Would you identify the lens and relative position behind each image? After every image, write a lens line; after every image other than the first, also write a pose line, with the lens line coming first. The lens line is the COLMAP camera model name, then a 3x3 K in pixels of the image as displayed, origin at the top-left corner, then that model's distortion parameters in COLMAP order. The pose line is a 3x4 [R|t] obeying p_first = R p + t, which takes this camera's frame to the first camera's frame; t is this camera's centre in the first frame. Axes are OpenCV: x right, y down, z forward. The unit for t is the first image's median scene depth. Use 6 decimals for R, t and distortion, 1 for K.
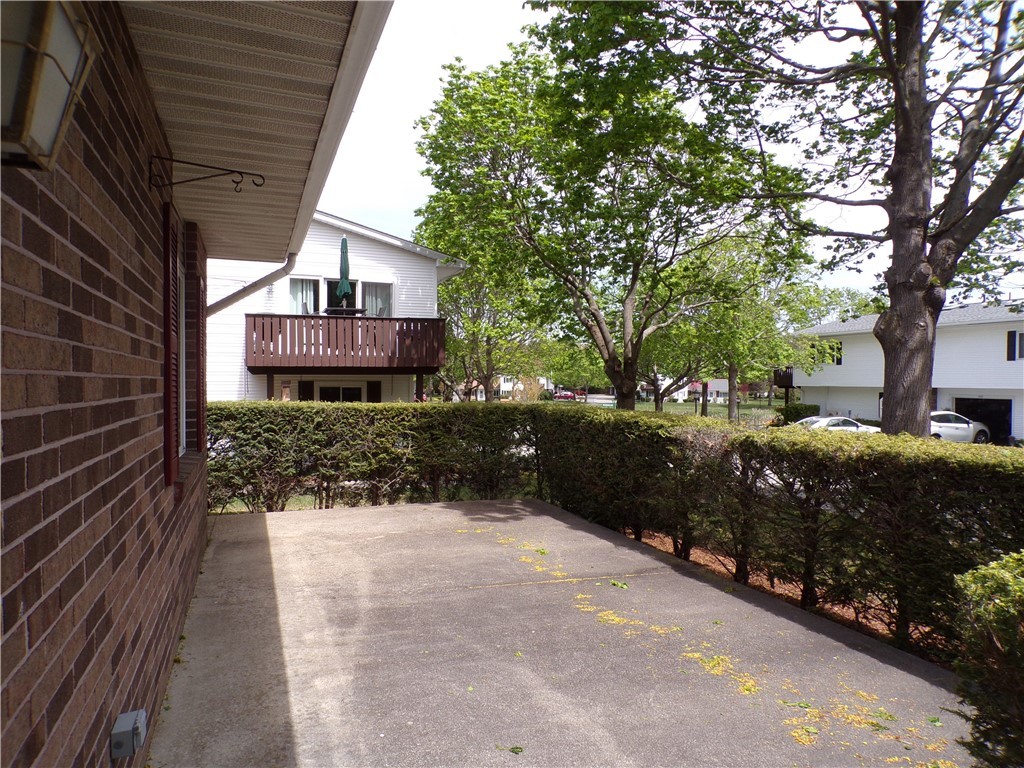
lens RADIAL K [[702.2, 0, 512.3], [0, 702.2, 383.5], [0, 0, 1]] dist [-0.025019, 0.032083]
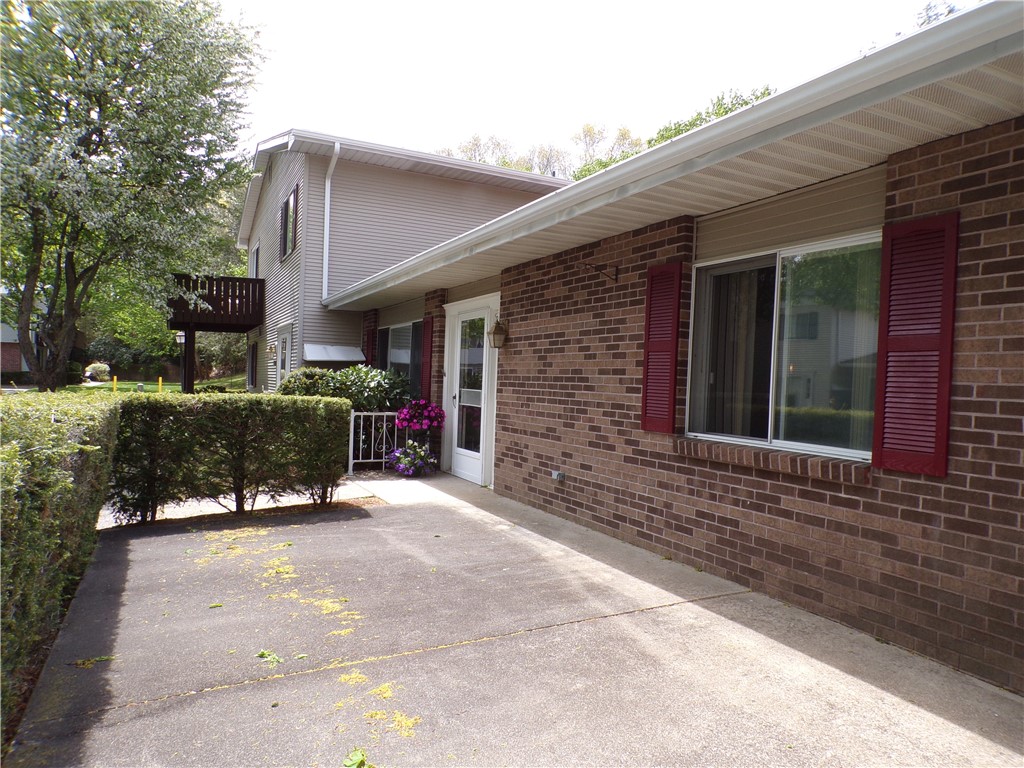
lens RADIAL K [[702.2, 0, 513.6], [0, 702.2, 383.4], [0, 0, 1]] dist [-0.025019, 0.032083]
pose [[-0.994410, -0.037268, -0.098792, 0.001923], [-0.037840, 0.999276, 0.003920, 0.029120], [0.098575, 0.007637, -0.995100, 2.062954]]
